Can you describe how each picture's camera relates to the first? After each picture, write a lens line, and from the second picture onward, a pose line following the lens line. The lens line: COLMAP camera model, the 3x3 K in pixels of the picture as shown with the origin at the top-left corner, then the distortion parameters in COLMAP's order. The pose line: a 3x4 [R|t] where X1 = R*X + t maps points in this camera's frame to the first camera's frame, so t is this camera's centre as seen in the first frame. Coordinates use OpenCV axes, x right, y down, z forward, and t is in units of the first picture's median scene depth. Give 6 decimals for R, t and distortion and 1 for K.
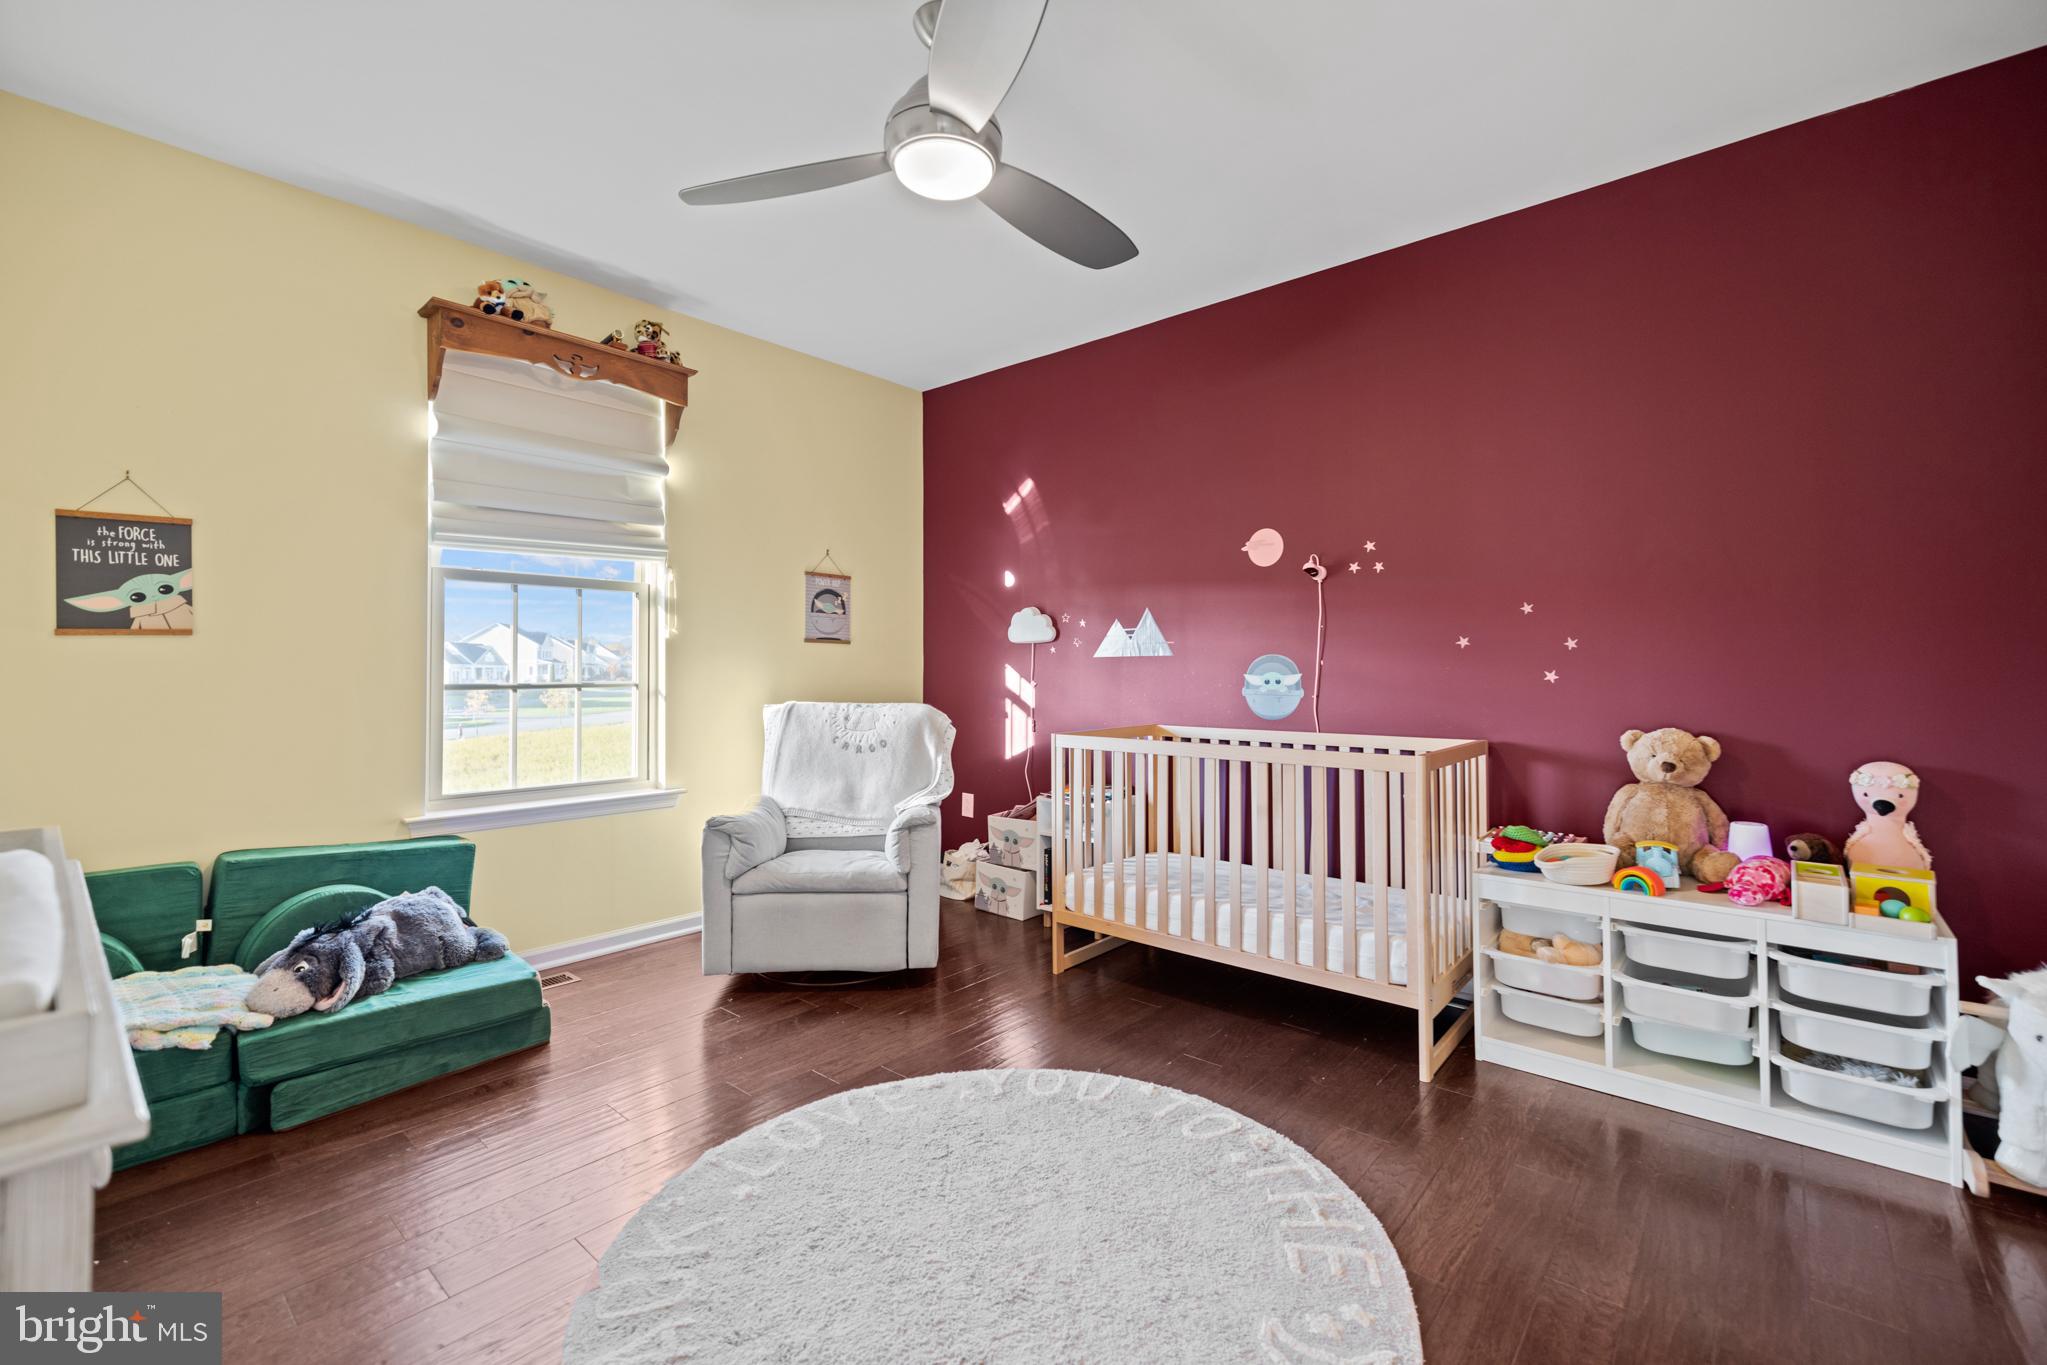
lens RADIAL K [[868.3, 0, 1023.6], [0, 868.3, 662.9], [0, 0, 1]] dist [-0.001243, 0.000361]
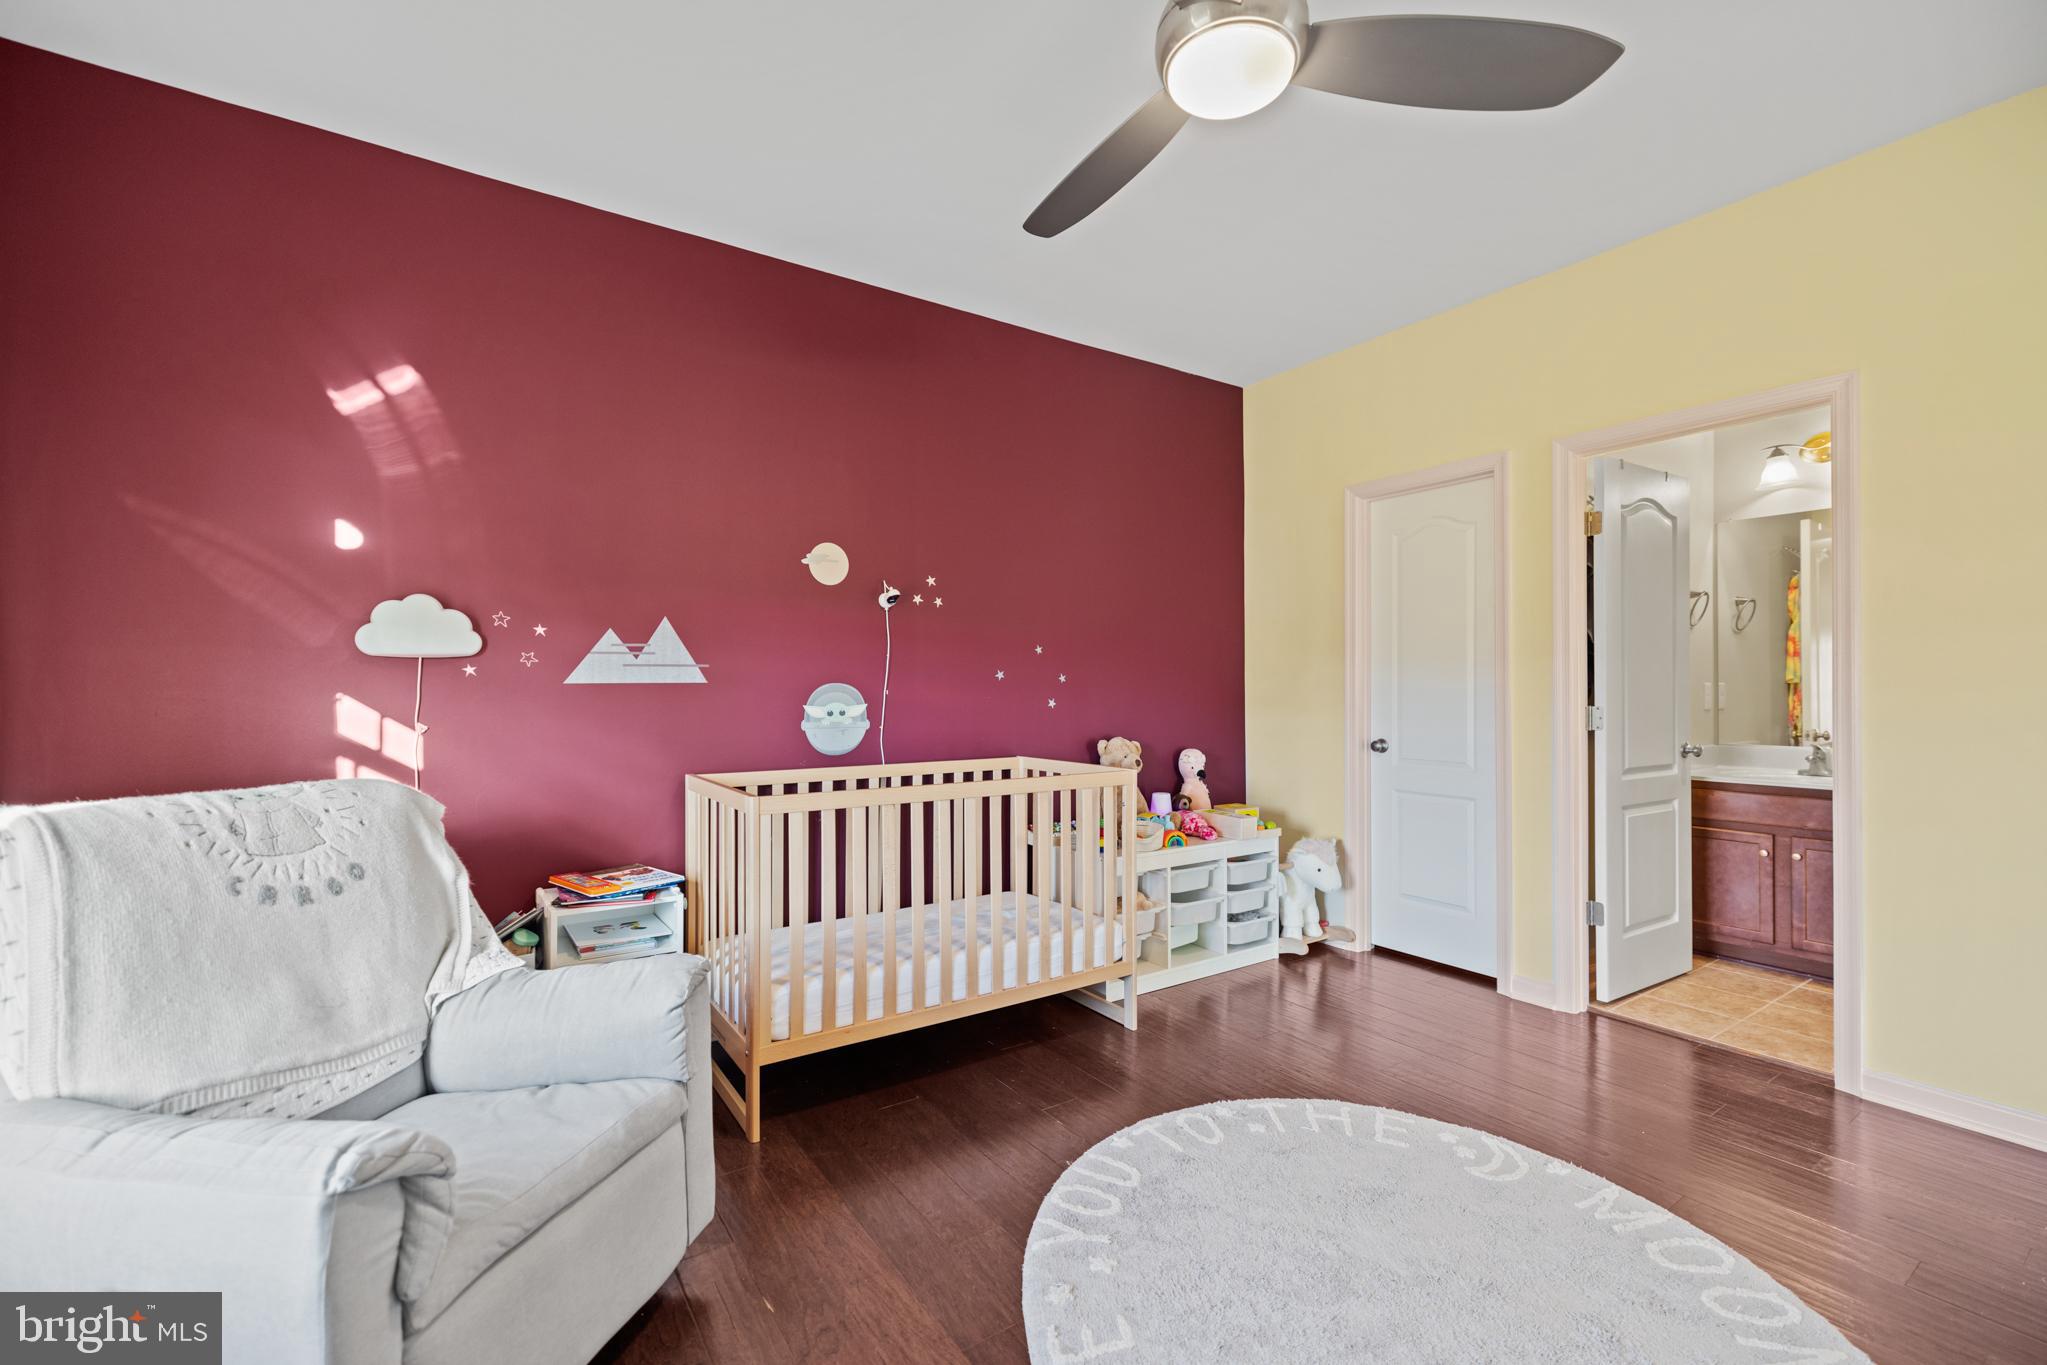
lens RADIAL K [[868.3, 0, 1033.7], [0, 868.3, 692.8], [0, 0, 1]] dist [-0.001243, 0.000361]
pose [[0.263841, -0.006422, 0.964545, -0.537568], [-0.009678, 0.999910, 0.009304, -0.010138], [-0.964518, -0.011790, 0.263755, 0.563634]]
